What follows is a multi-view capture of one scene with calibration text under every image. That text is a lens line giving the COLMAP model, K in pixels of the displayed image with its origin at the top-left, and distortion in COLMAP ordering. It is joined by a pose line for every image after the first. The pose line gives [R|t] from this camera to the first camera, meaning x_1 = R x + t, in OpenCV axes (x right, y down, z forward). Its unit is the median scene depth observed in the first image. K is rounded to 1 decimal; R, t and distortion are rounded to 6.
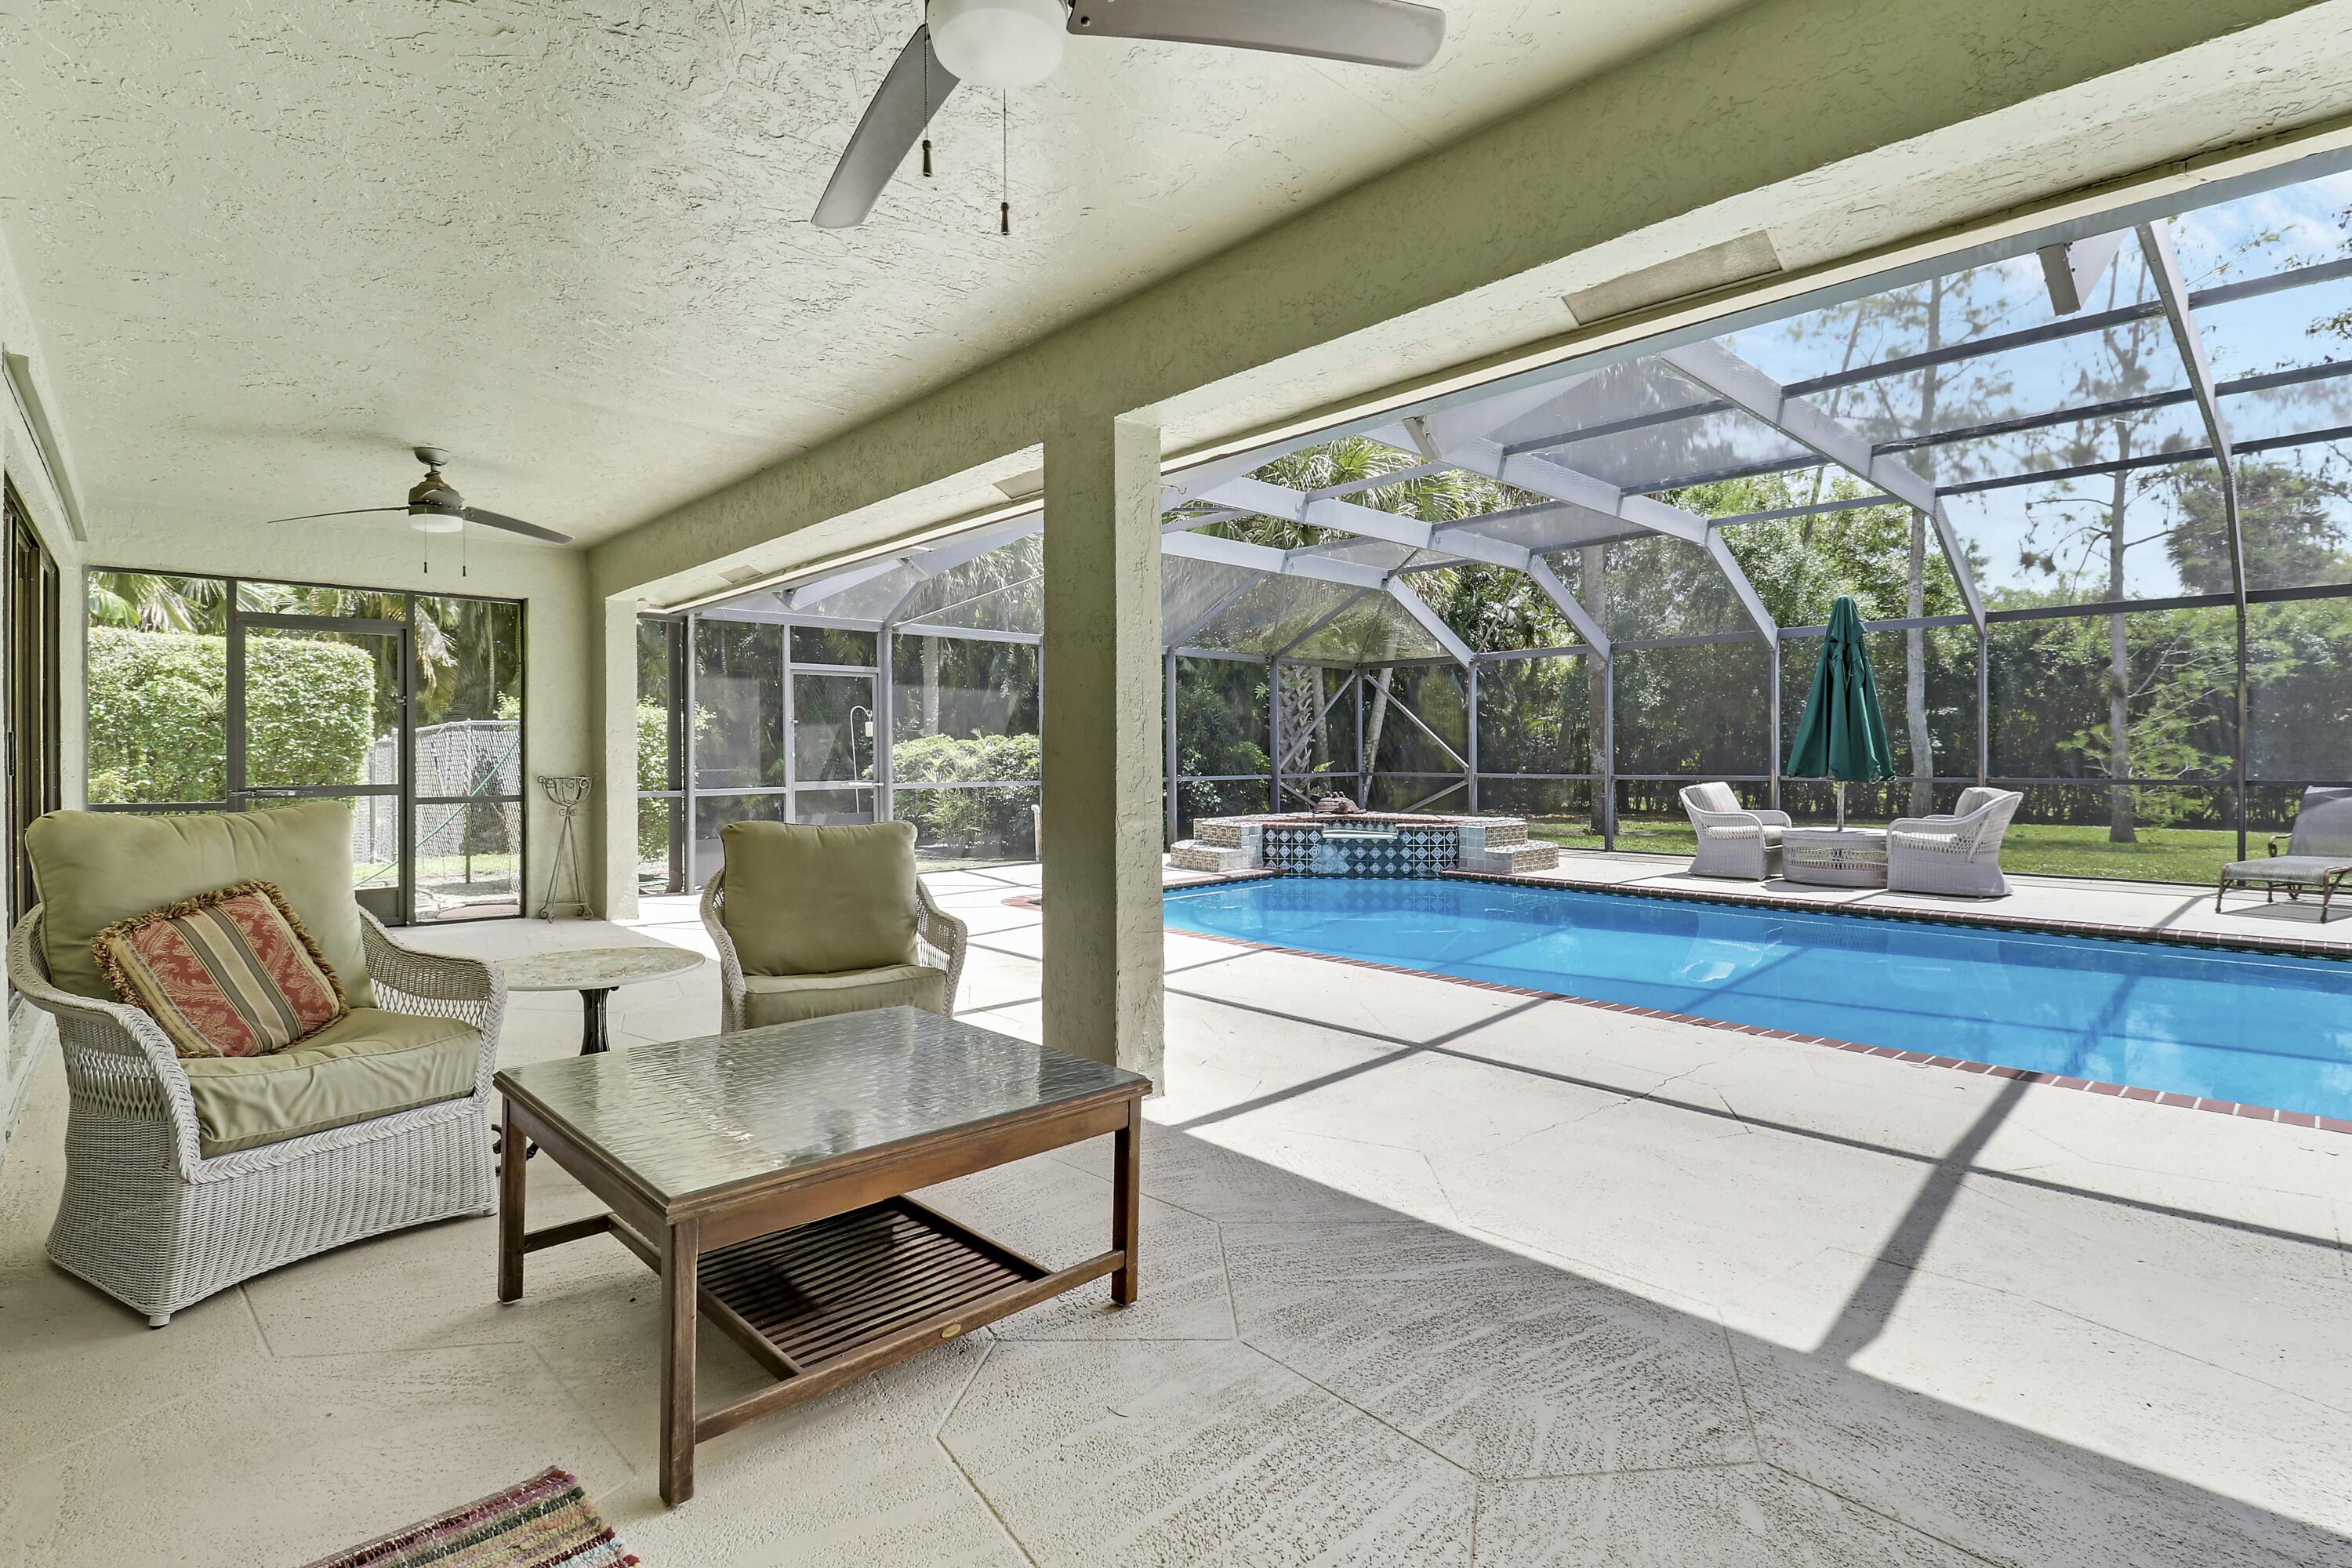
lens RADIAL K [[1143.5, 0, 1175.1], [0, 1143.5, 761.1], [0, 0, 1]] dist [0.000292, 0.000048]
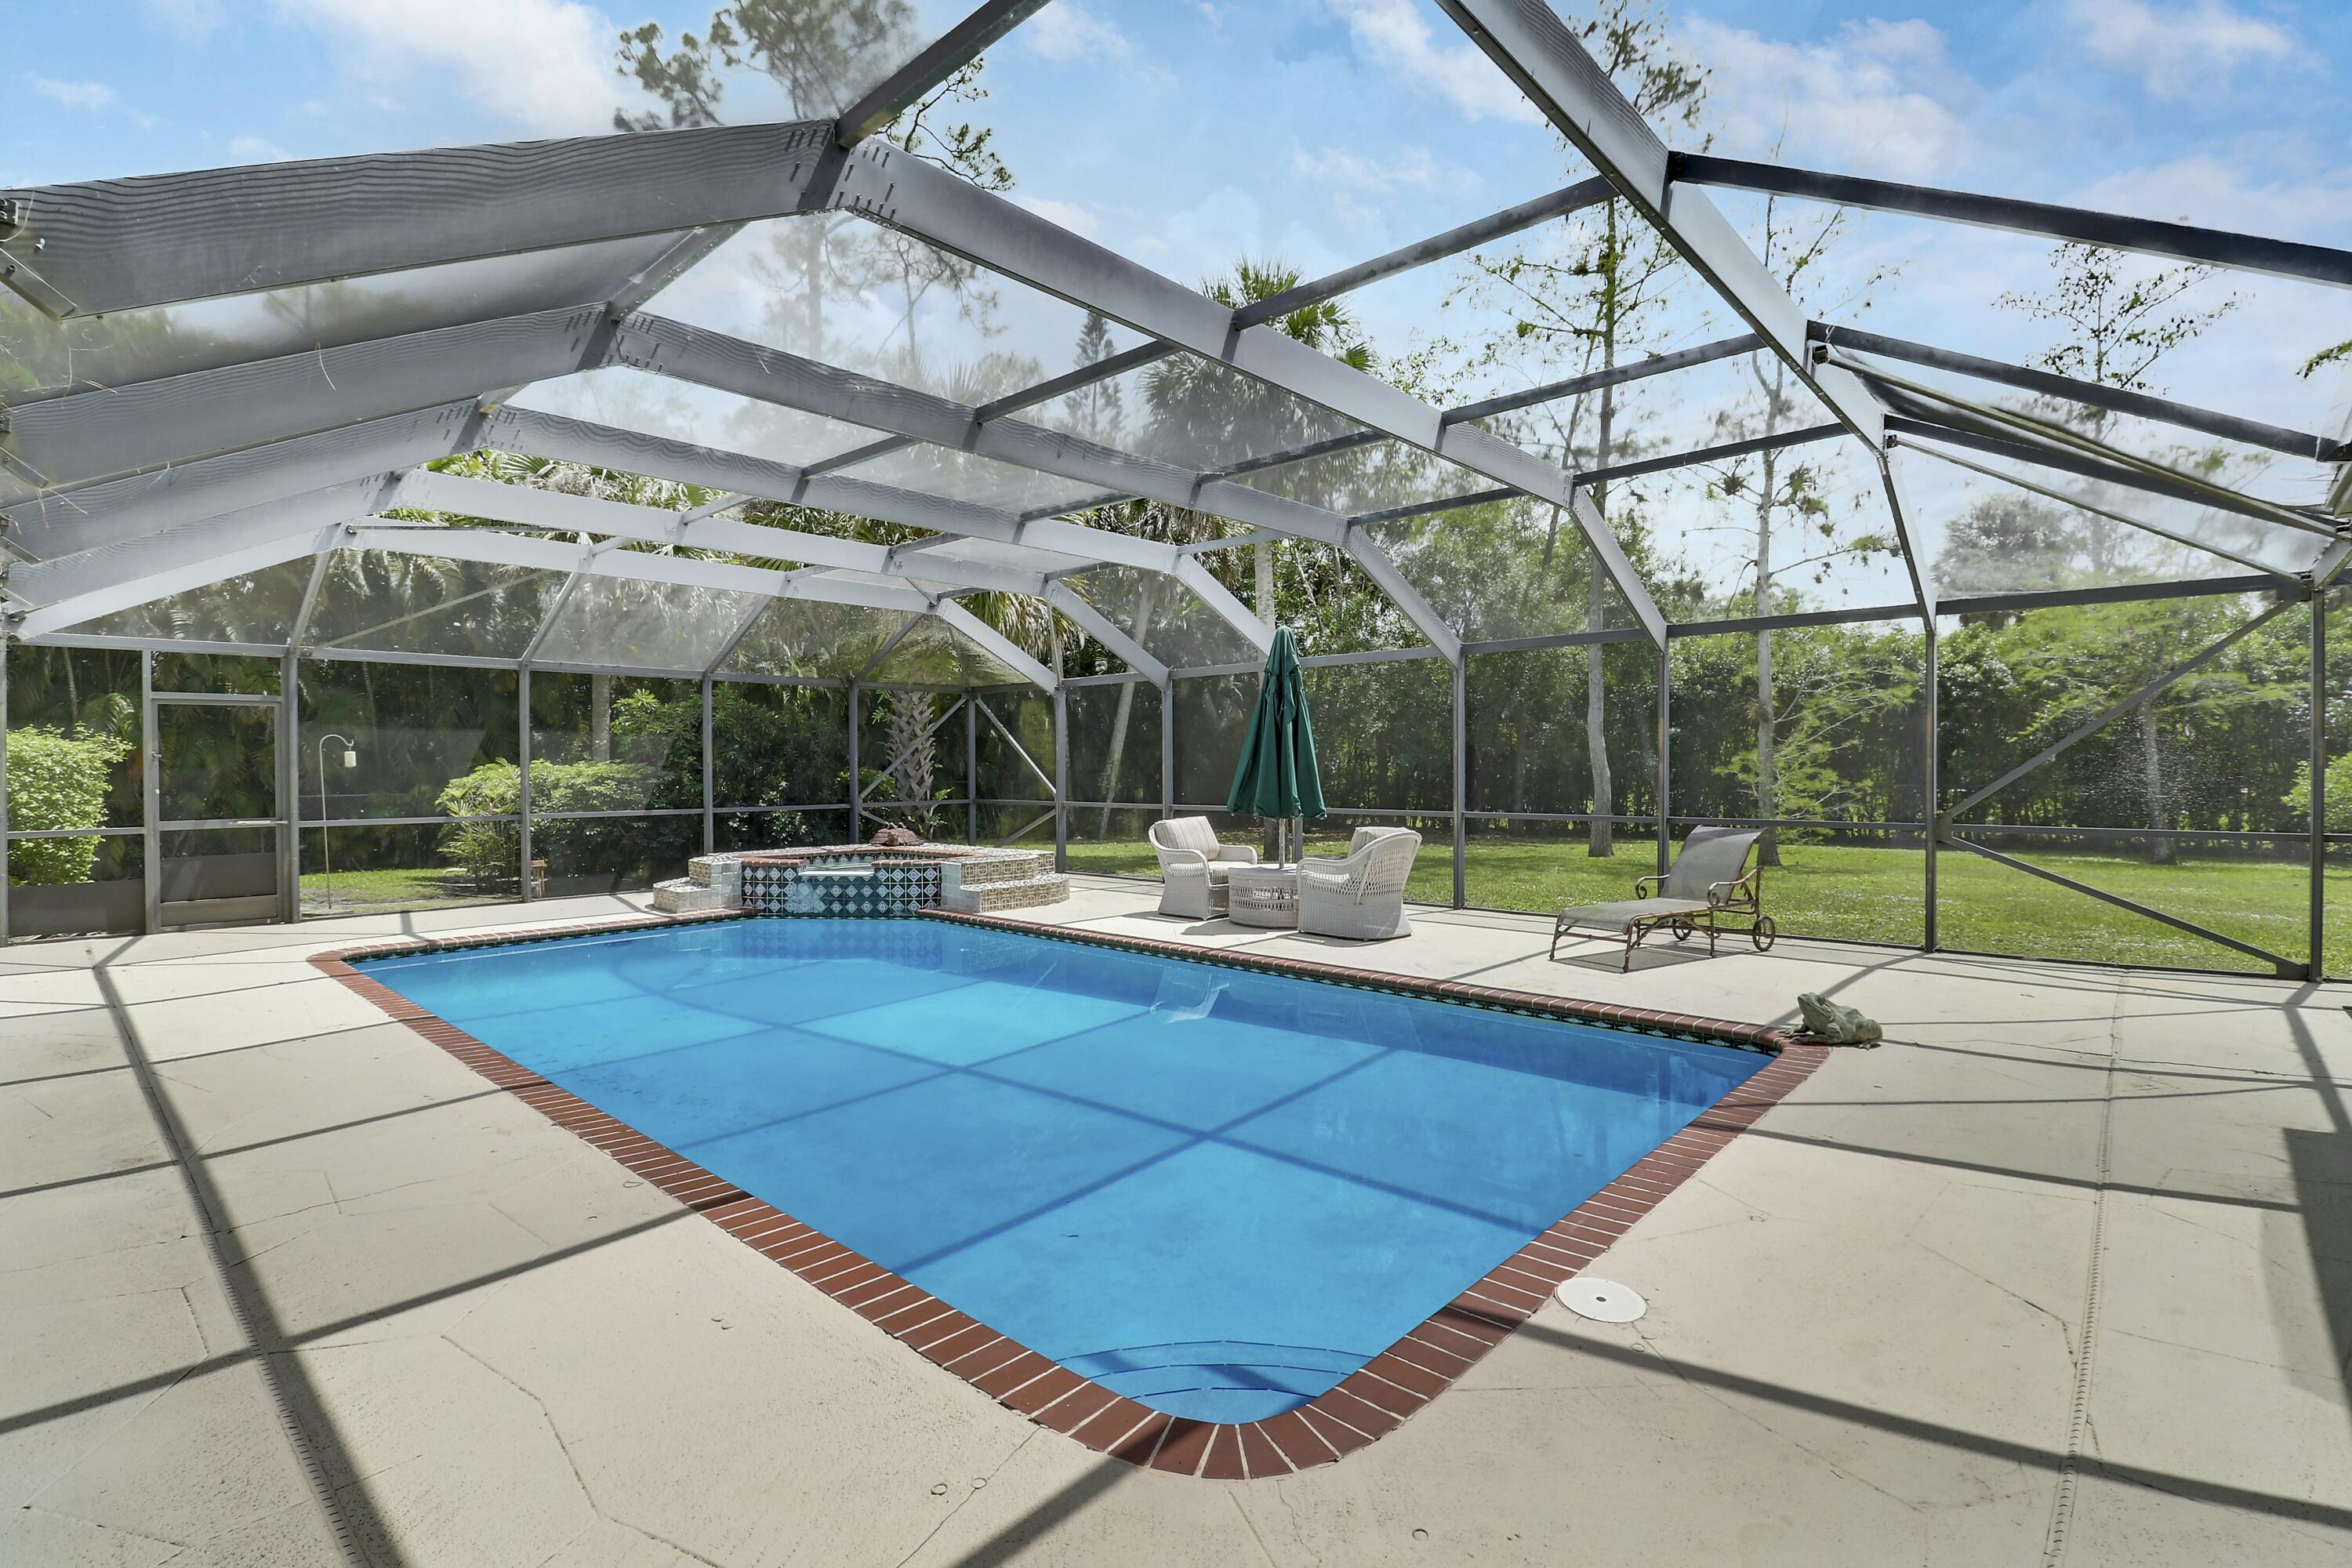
lens RADIAL K [[1132.3, 0, 1155.1], [0, 1132.3, 765.2], [0, 0, 1]] dist [-0.001252, -0.000057]
pose [[0.998291, -0.000464, 0.058439, 0.371889], [0.000916, 0.999970, -0.007712, -0.017221], [-0.058433, 0.007752, 0.998261, 0.040964]]
